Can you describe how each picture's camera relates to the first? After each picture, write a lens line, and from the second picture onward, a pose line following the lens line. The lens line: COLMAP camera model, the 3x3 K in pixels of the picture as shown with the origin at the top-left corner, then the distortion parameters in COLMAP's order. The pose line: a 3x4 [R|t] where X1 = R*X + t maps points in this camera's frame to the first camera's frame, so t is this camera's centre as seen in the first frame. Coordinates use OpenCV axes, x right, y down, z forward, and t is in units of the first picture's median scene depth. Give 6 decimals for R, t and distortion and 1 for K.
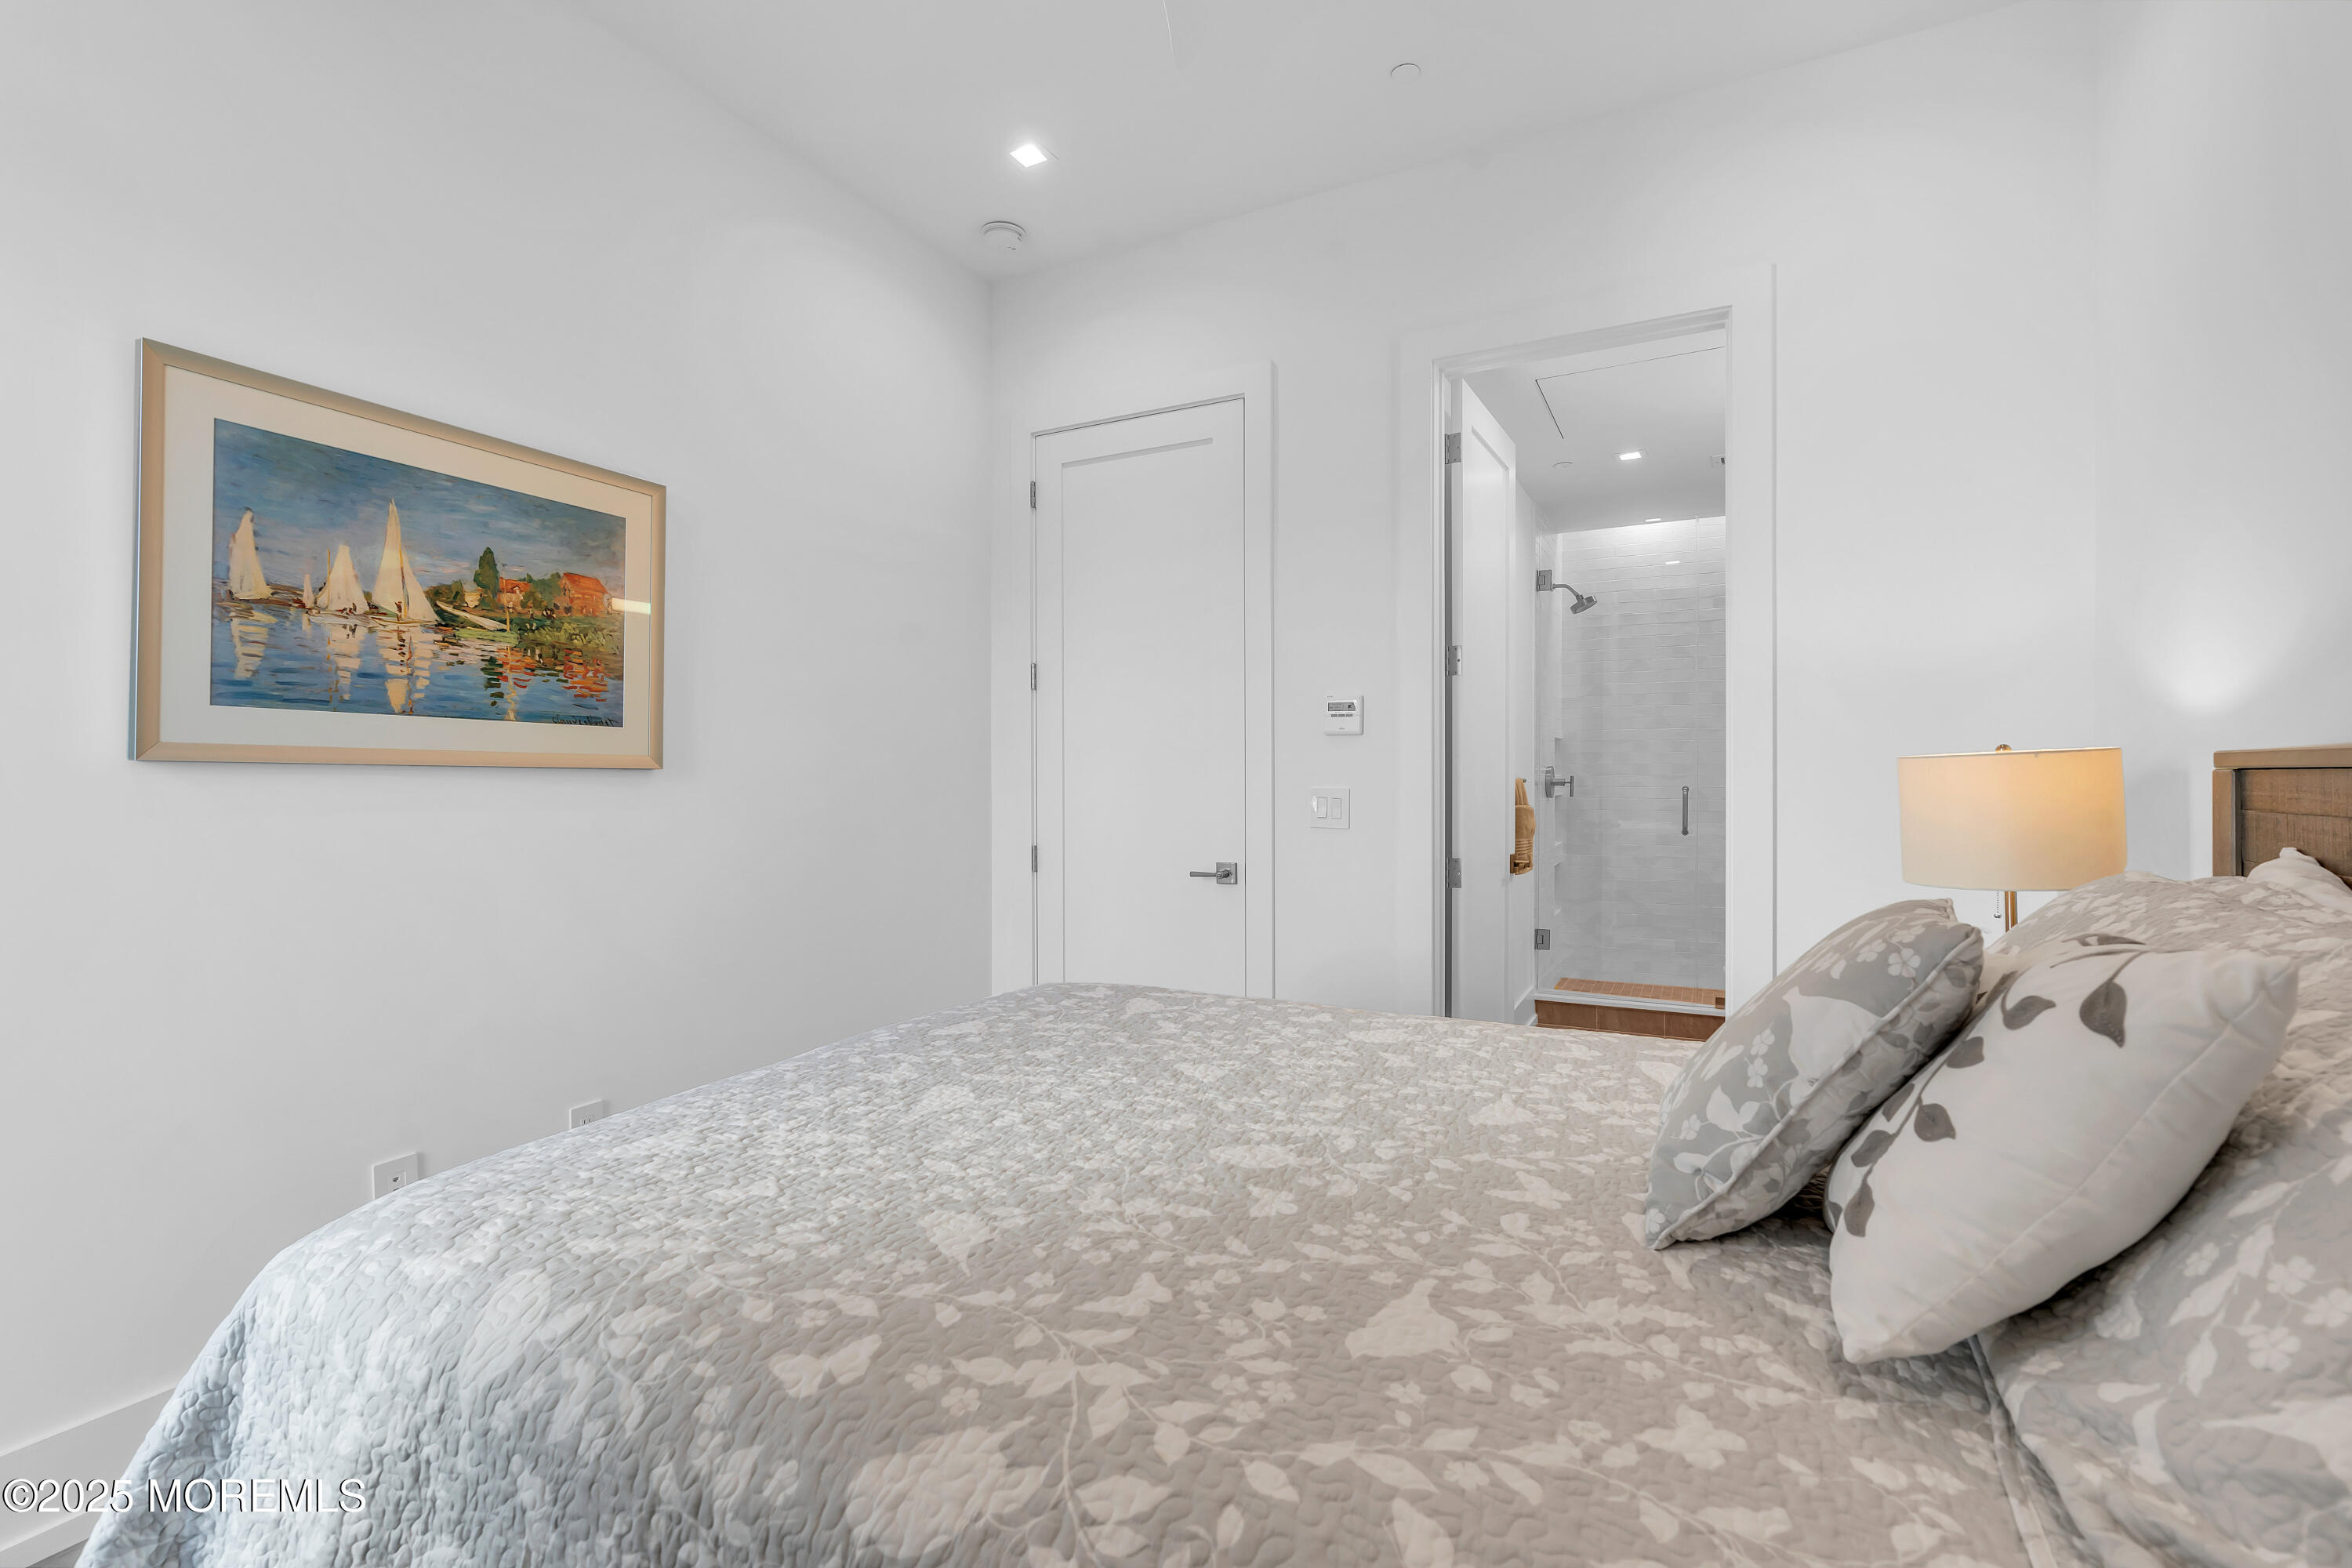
lens RADIAL K [[1048.3, 0, 1174.5], [0, 1048.3, 777.4], [0, 0, 1]] dist [-0.005538, 0.000894]
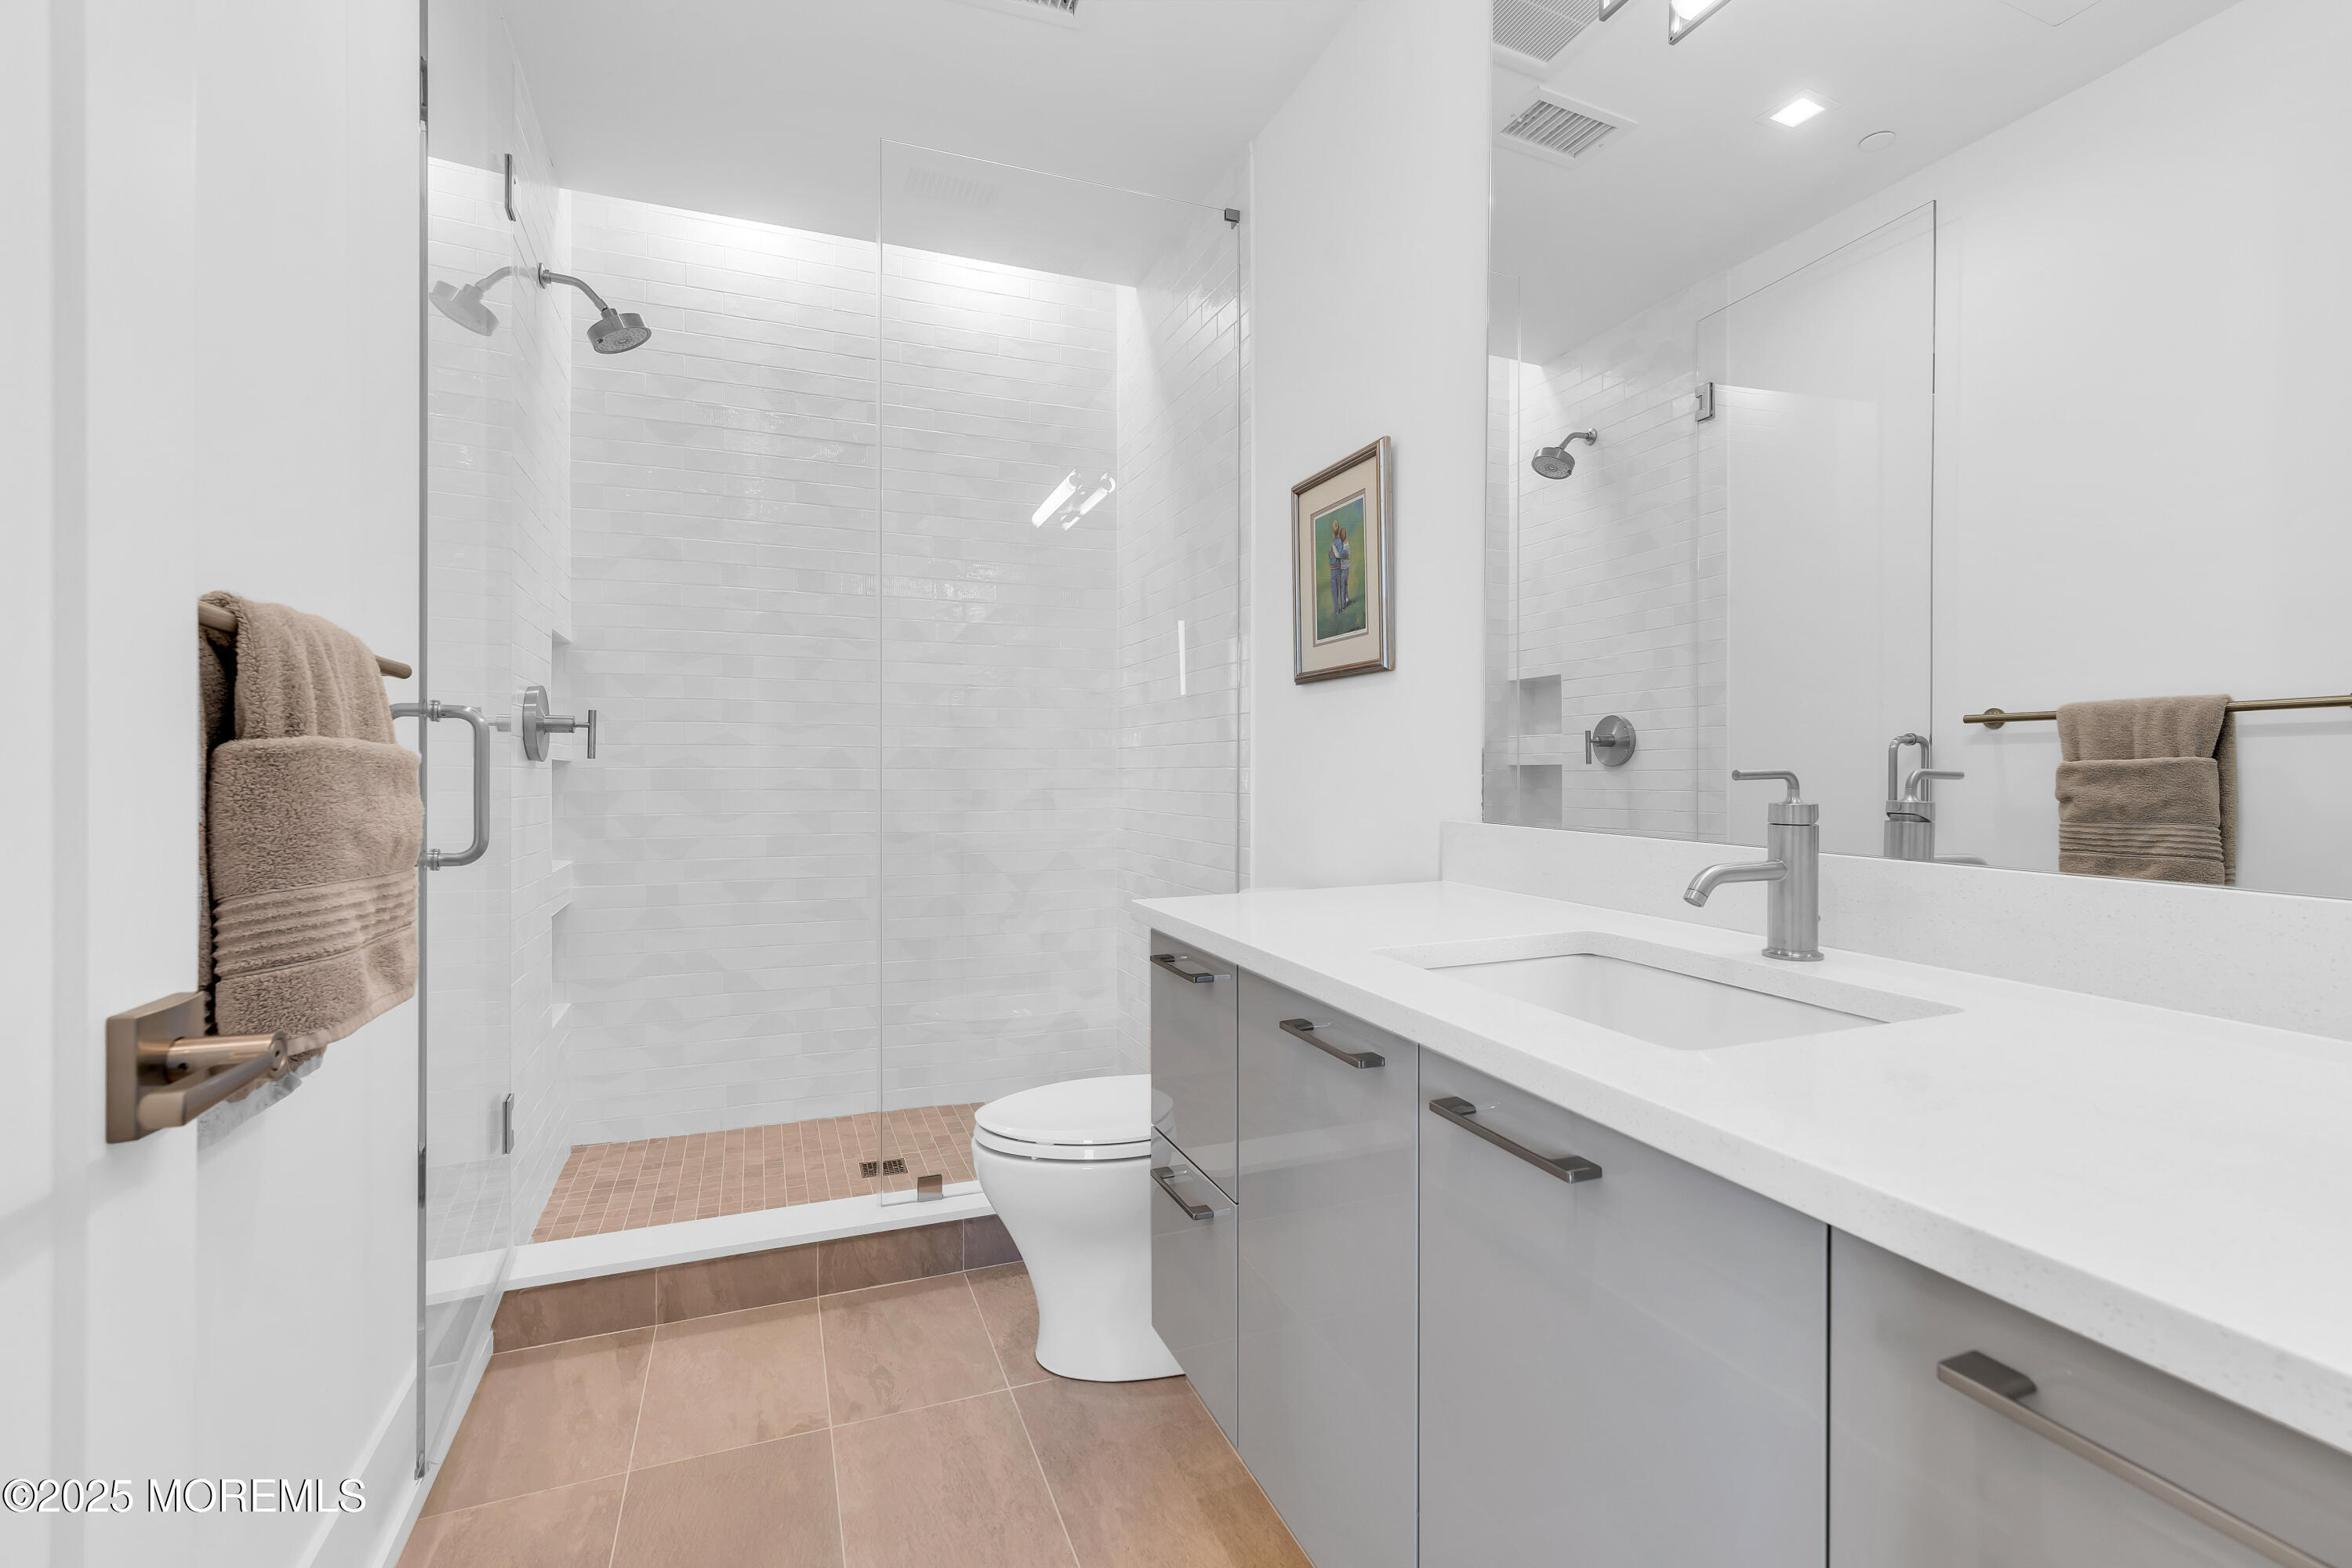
lens RADIAL K [[1048.3, 0, 1174.5], [0, 1048.3, 777.4], [0, 0, 1]] dist [-0.005538, 0.000894]
pose [[0.655794, -0.005066, 0.754923, 0.208265], [0.002890, 0.999987, 0.004199, 0.025313], [-0.754935, -0.000572, 0.655800, 0.527657]]
